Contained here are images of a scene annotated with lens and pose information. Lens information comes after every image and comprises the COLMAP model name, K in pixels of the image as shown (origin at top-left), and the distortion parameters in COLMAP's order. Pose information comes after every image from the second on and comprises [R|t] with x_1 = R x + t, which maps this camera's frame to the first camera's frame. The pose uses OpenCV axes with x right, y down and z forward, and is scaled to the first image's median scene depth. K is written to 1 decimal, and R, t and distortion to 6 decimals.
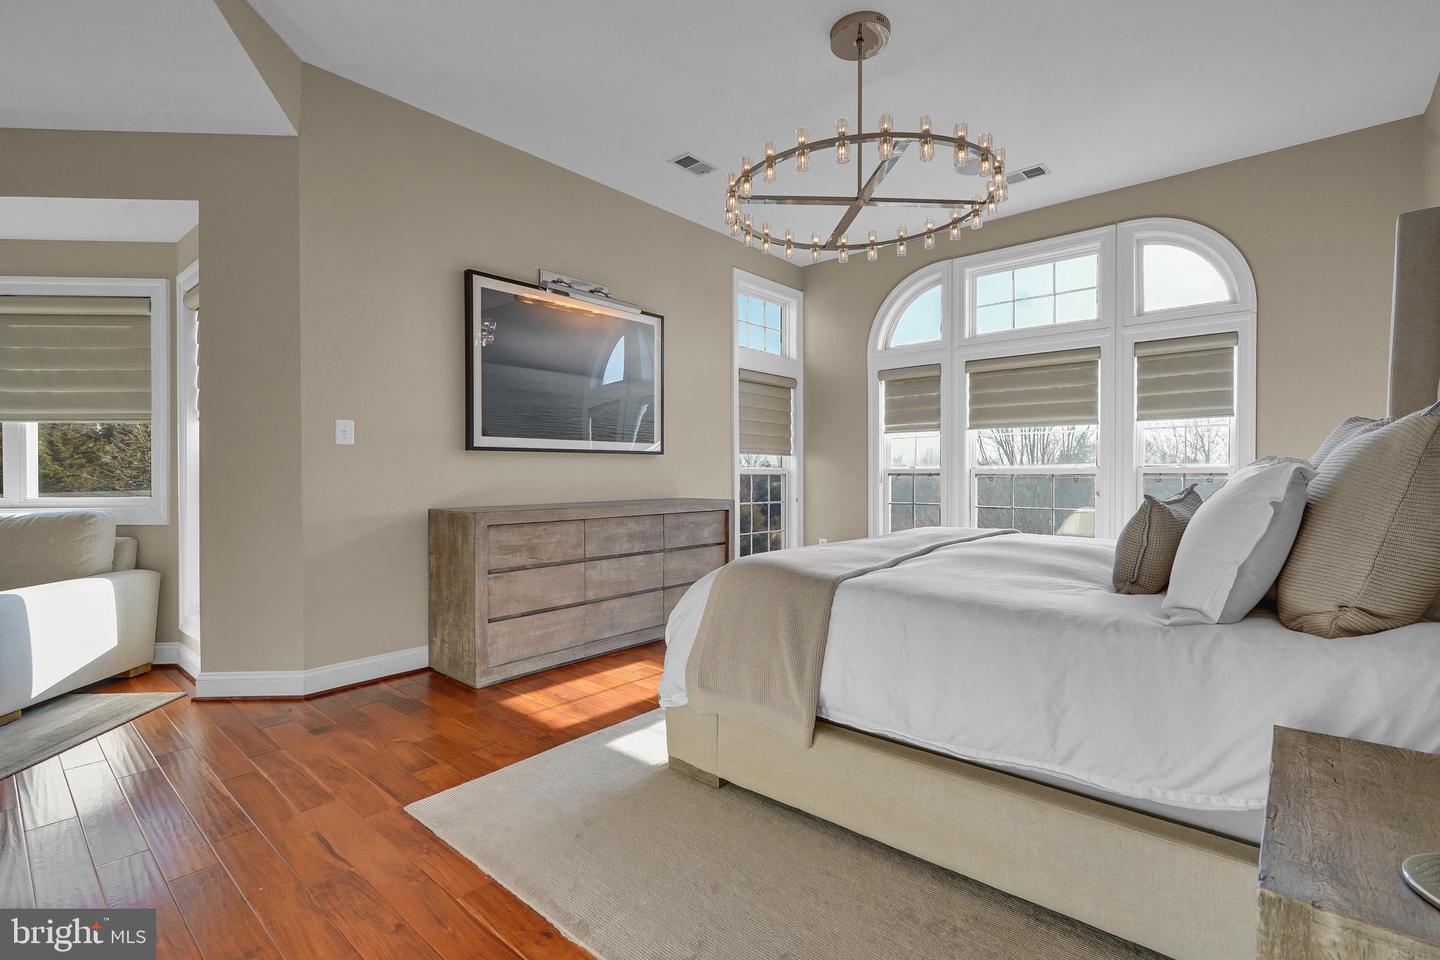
lens RADIAL K [[664.6, 0, 720.0], [0, 664.6, 480.0], [0, 0, 1]] dist [0.003404, 0.000513]
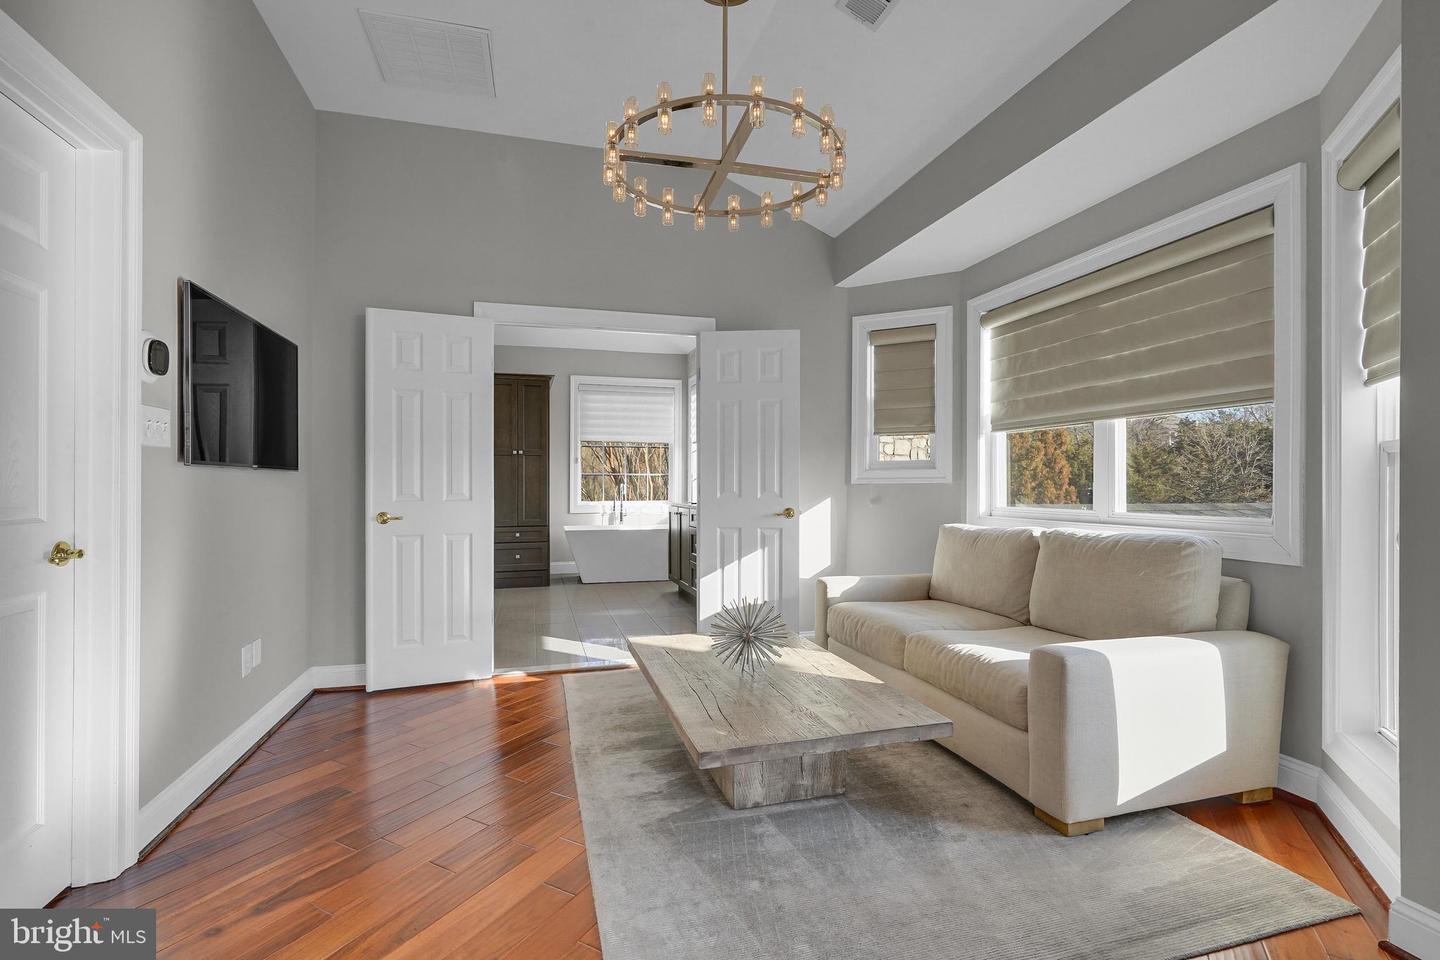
lens RADIAL K [[664.6, 0, 720.0], [0, 664.6, 480.0], [0, 0, 1]] dist [0.003404, 0.000513]
pose [[0.225385, -0.003956, -0.974262, -0.161511], [-0.010616, 0.999922, -0.006516, -0.001067], [0.974212, 0.011811, 0.225325, 0.157580]]
